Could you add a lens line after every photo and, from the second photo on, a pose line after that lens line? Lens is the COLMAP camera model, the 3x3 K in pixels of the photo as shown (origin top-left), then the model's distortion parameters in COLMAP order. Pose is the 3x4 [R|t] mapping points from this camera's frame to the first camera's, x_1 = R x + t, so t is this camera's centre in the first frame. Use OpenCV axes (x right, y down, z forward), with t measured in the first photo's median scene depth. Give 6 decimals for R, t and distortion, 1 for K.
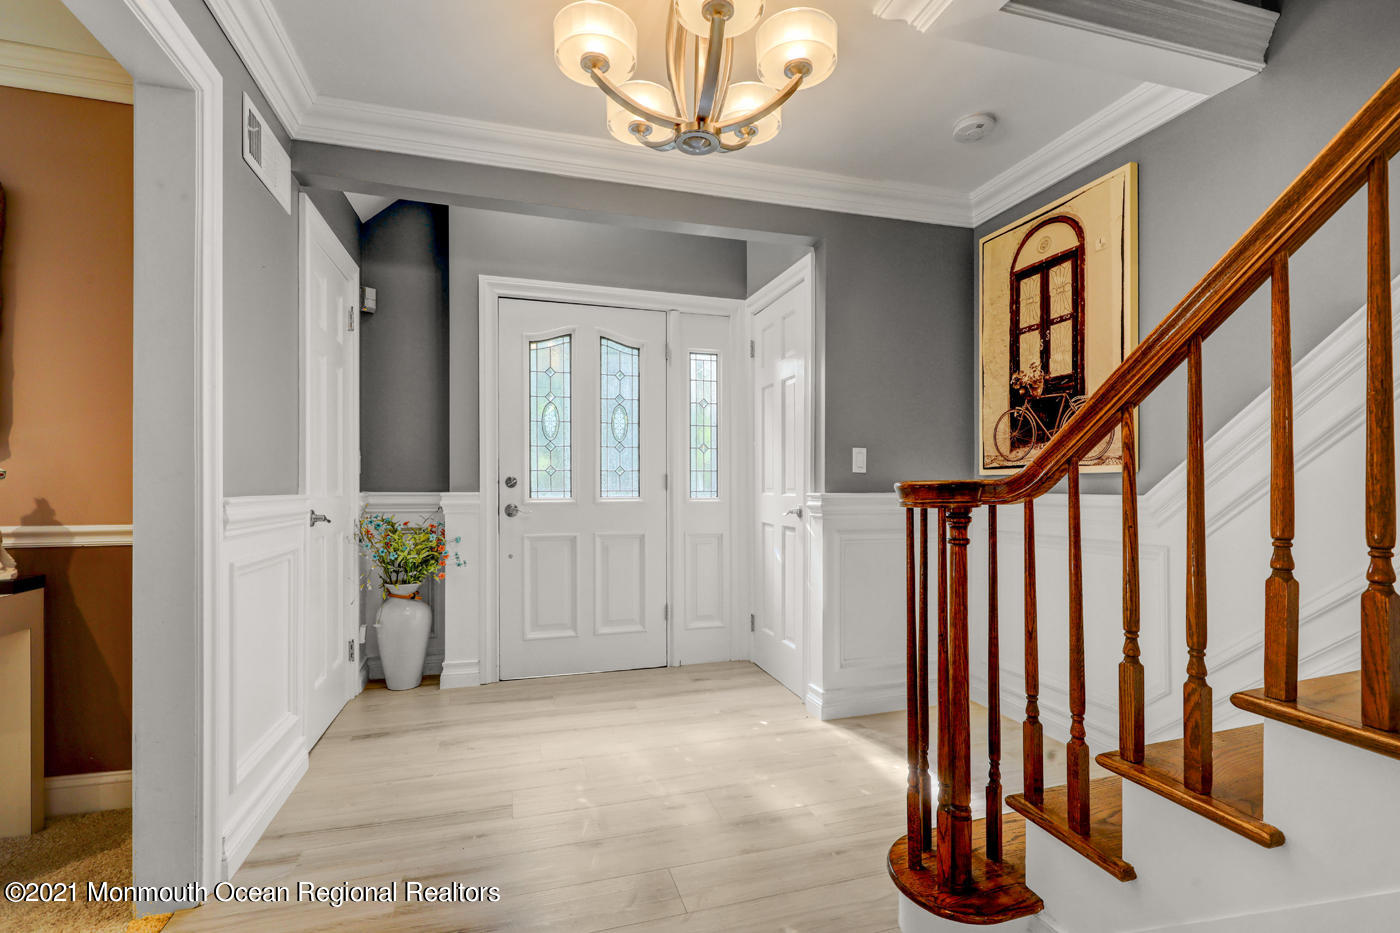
lens RADIAL K [[649.1, 0, 705.9], [0, 649.1, 478.6], [0, 0, 1]] dist [-0.001909, 0.002024]
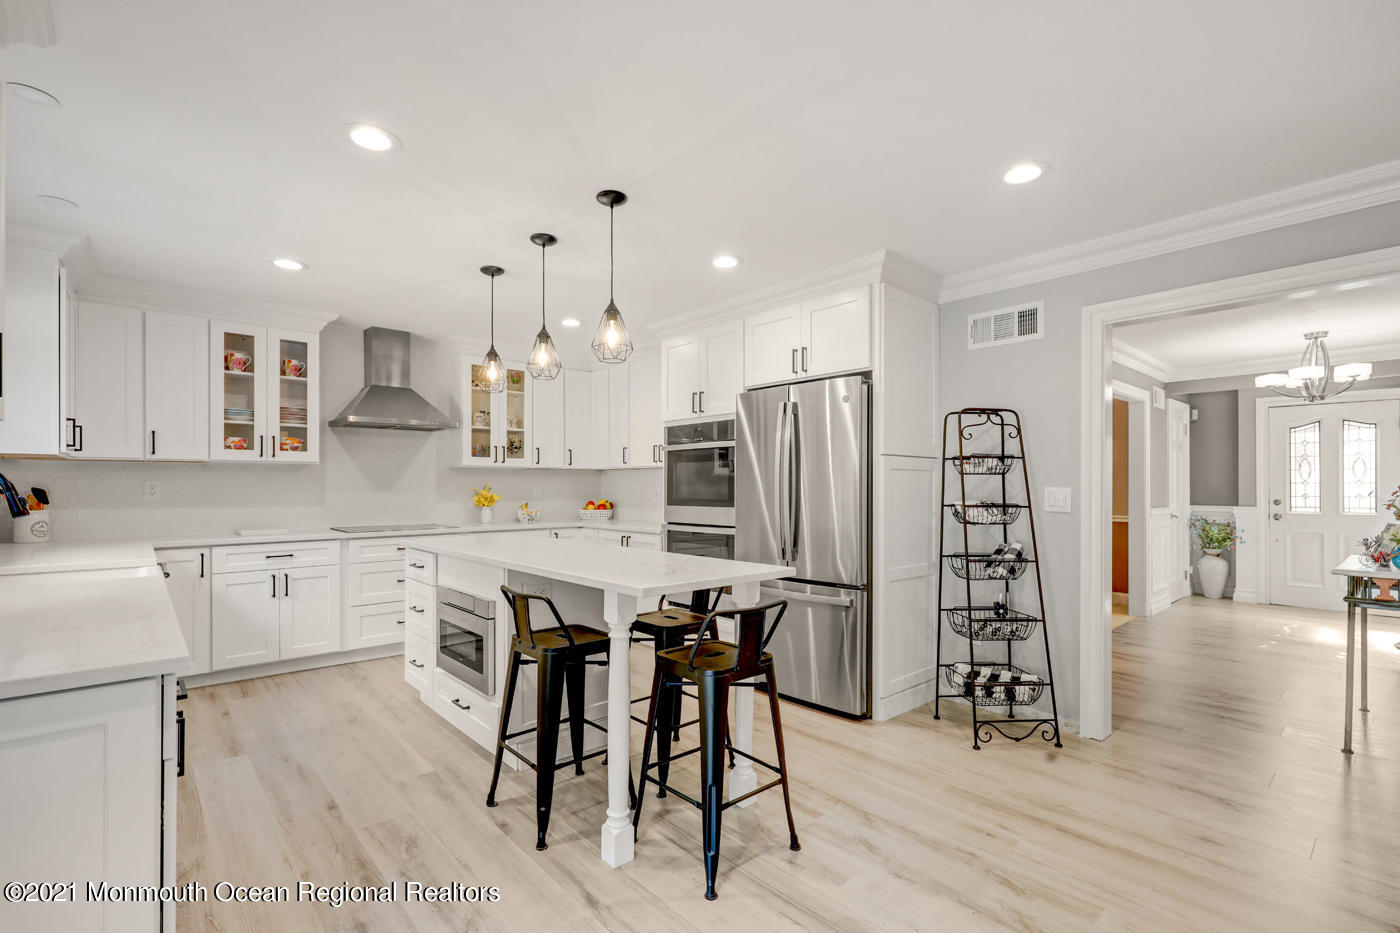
lens RADIAL K [[649.1, 0, 709.0], [0, 649.1, 481.3], [0, 0, 1]] dist [-0.001909, 0.002024]
pose [[0.431288, -0.001312, -0.902213, 0.699337], [-0.000050, 0.999999, -0.001478, -0.053130], [0.902214, 0.000683, 0.431287, -1.326954]]
